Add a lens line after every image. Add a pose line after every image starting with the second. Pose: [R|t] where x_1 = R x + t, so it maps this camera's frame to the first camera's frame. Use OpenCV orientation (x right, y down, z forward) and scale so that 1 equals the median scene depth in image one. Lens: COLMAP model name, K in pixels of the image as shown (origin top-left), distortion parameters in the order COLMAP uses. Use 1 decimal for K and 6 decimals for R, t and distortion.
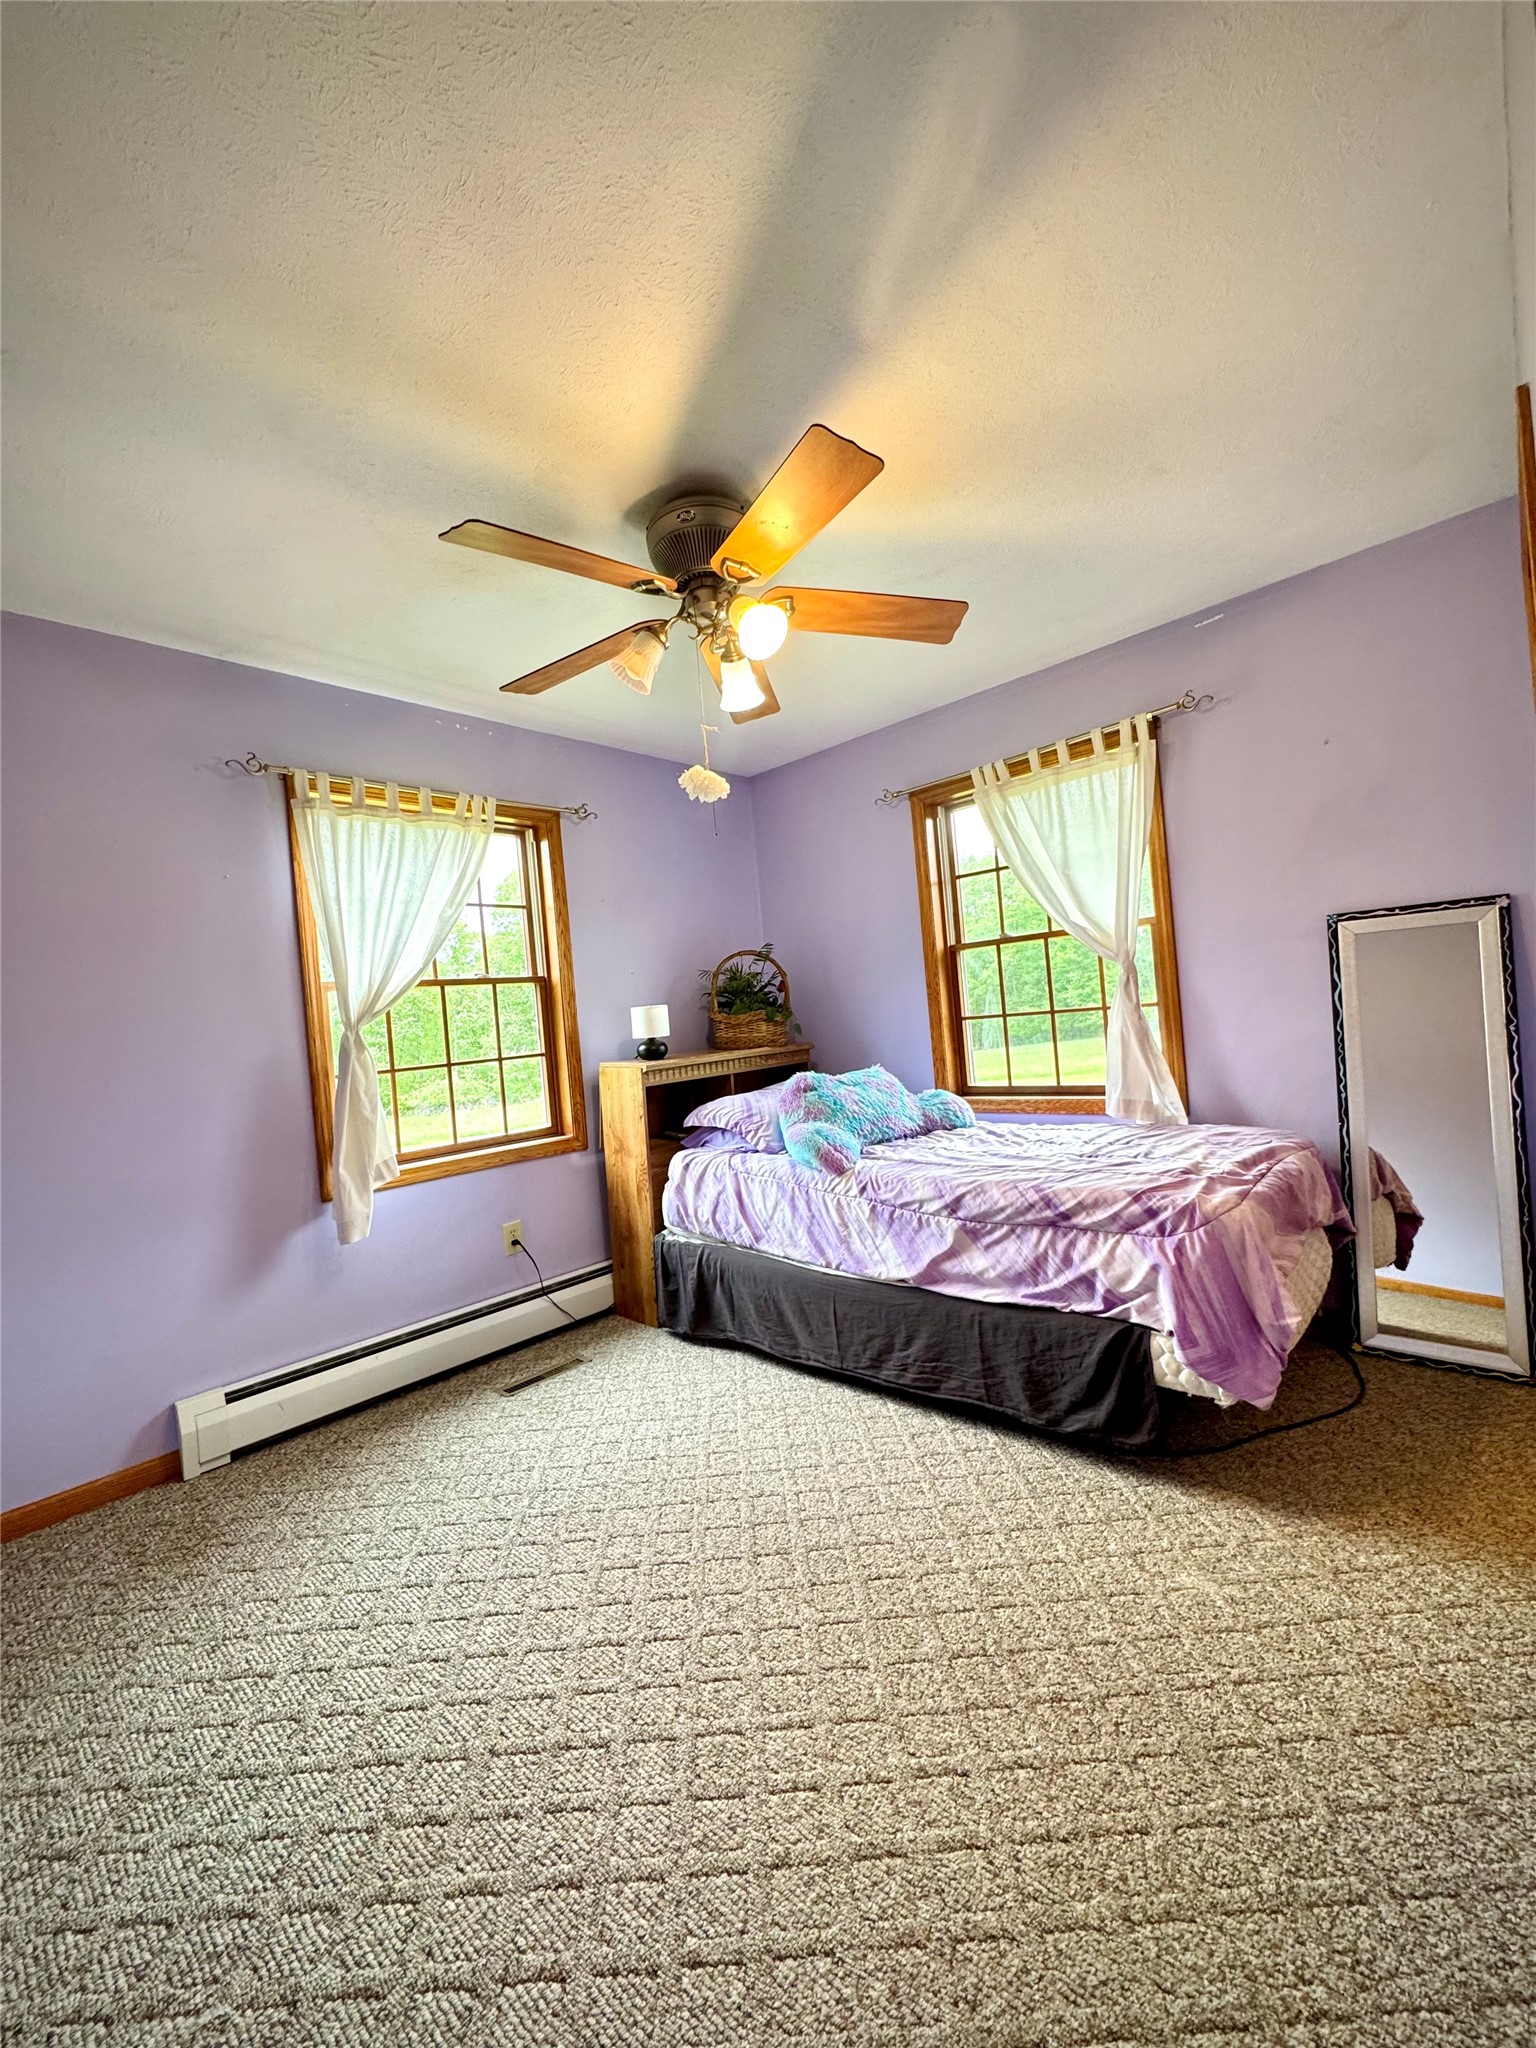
lens RADIAL K [[814.8, 0, 768.0], [0, 814.8, 1024.0], [0, 0, 1]] dist [0.000344, 0.000010]
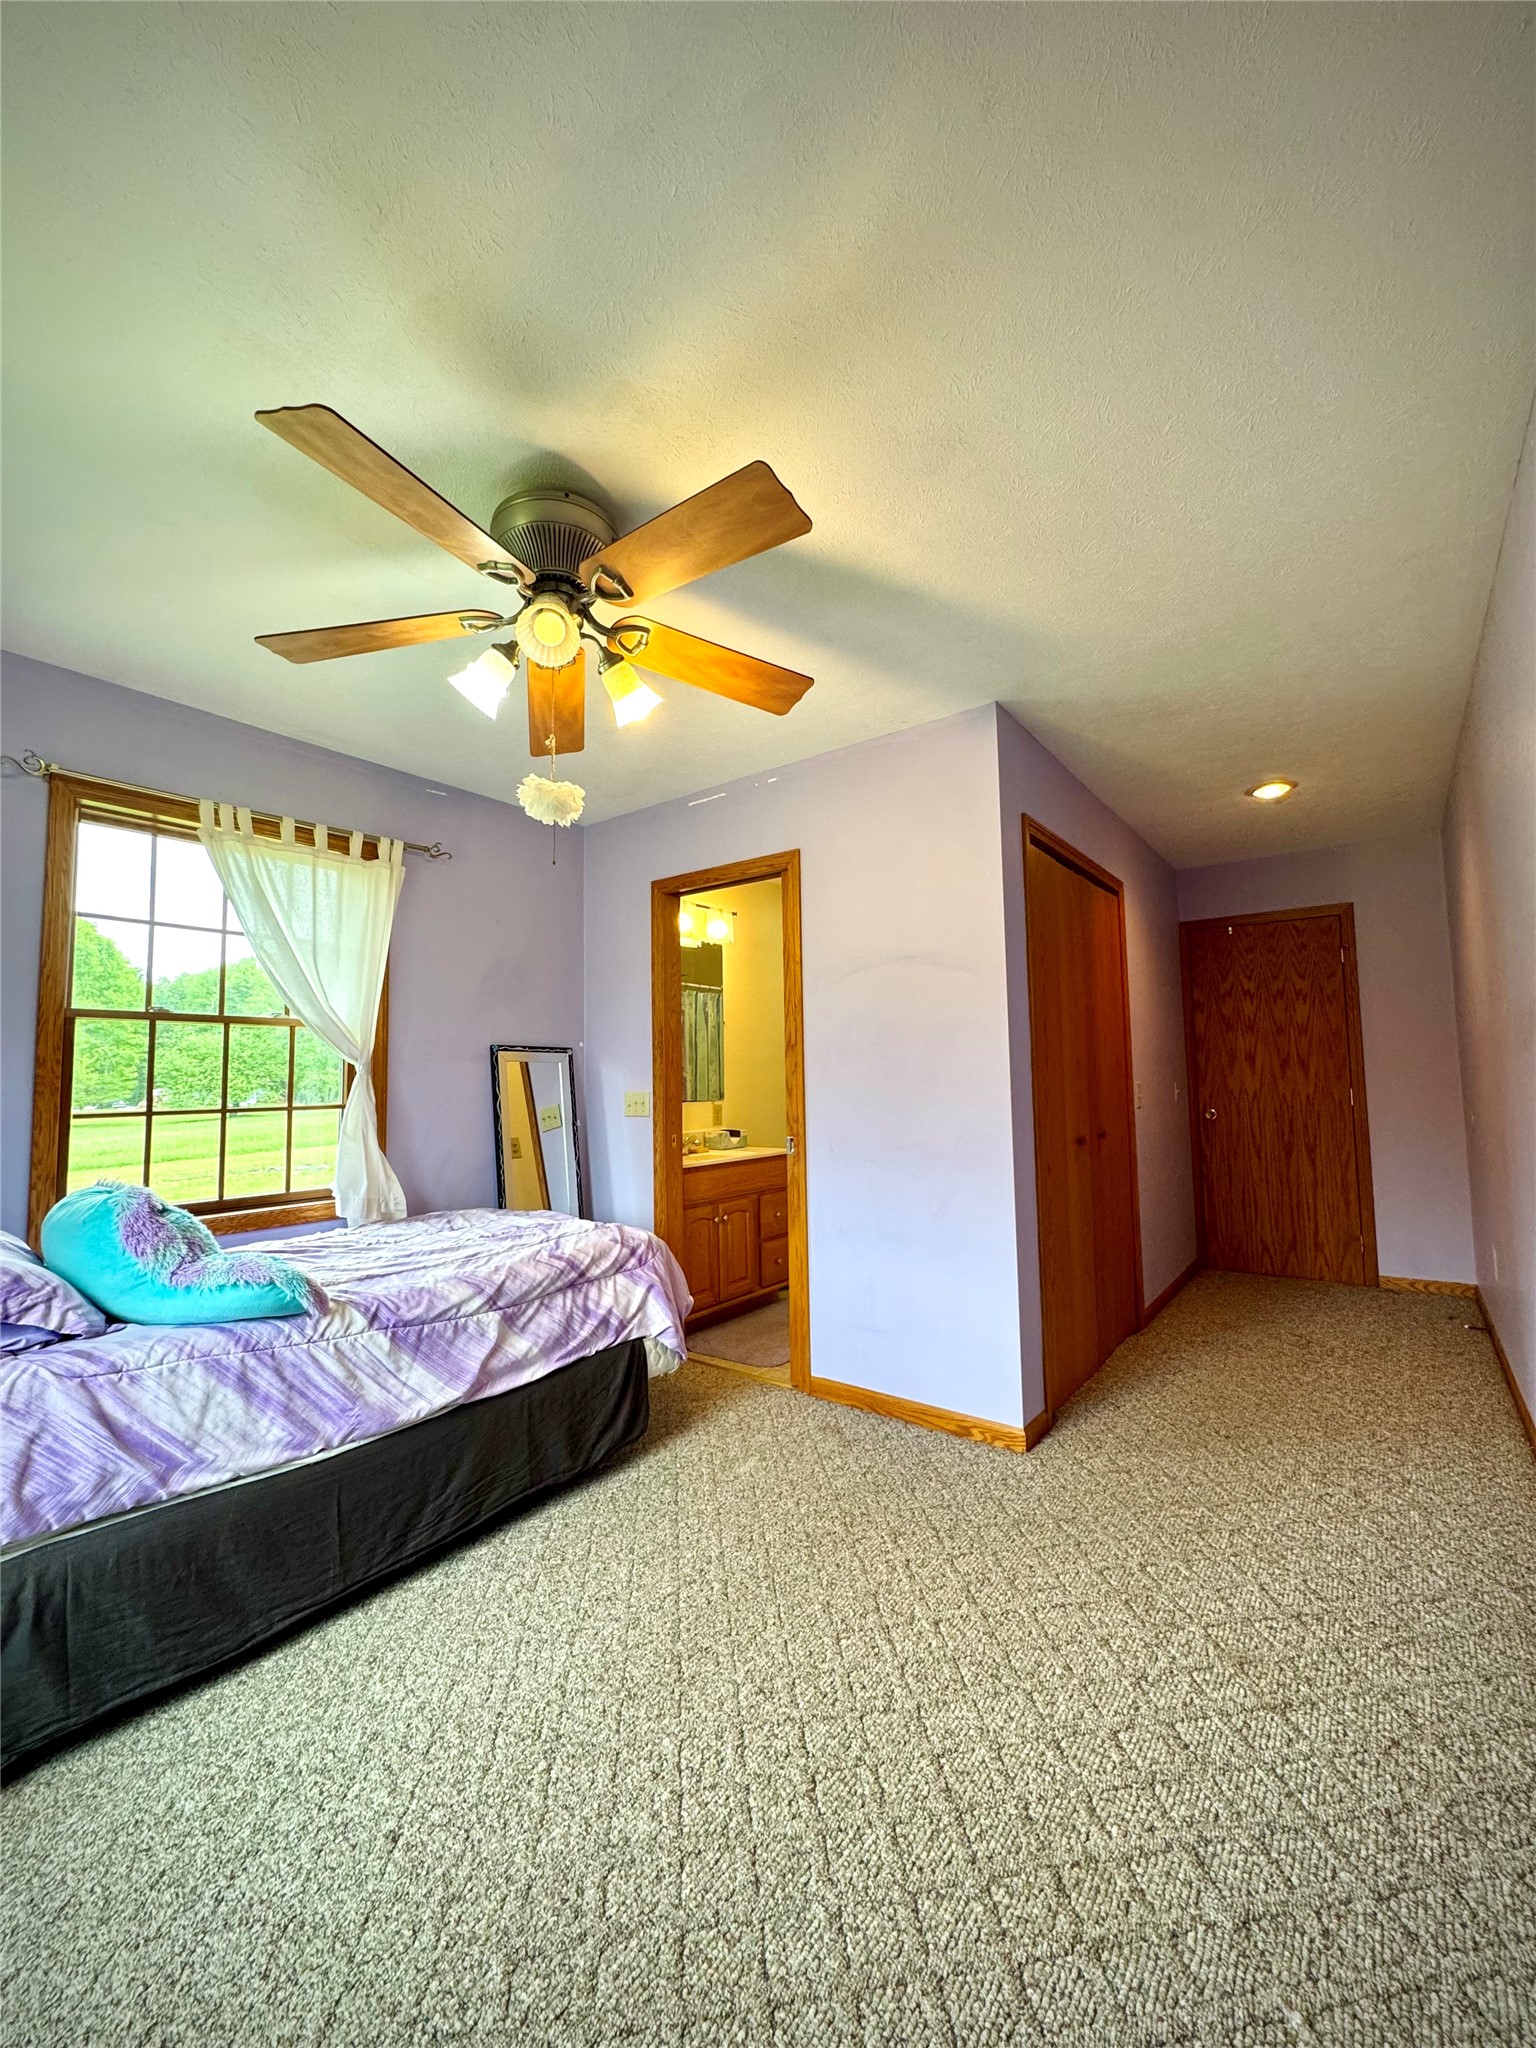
lens RADIAL K [[814.8, 0, 768.0], [0, 814.8, 1024.0], [0, 0, 1]] dist [0.000344, 0.000010]
pose [[-0.100576, 0.159299, 0.982094, -0.849967], [0.029771, 0.987139, -0.157068, 0.070166], [-0.994484, 0.013440, -0.104025, 0.822912]]
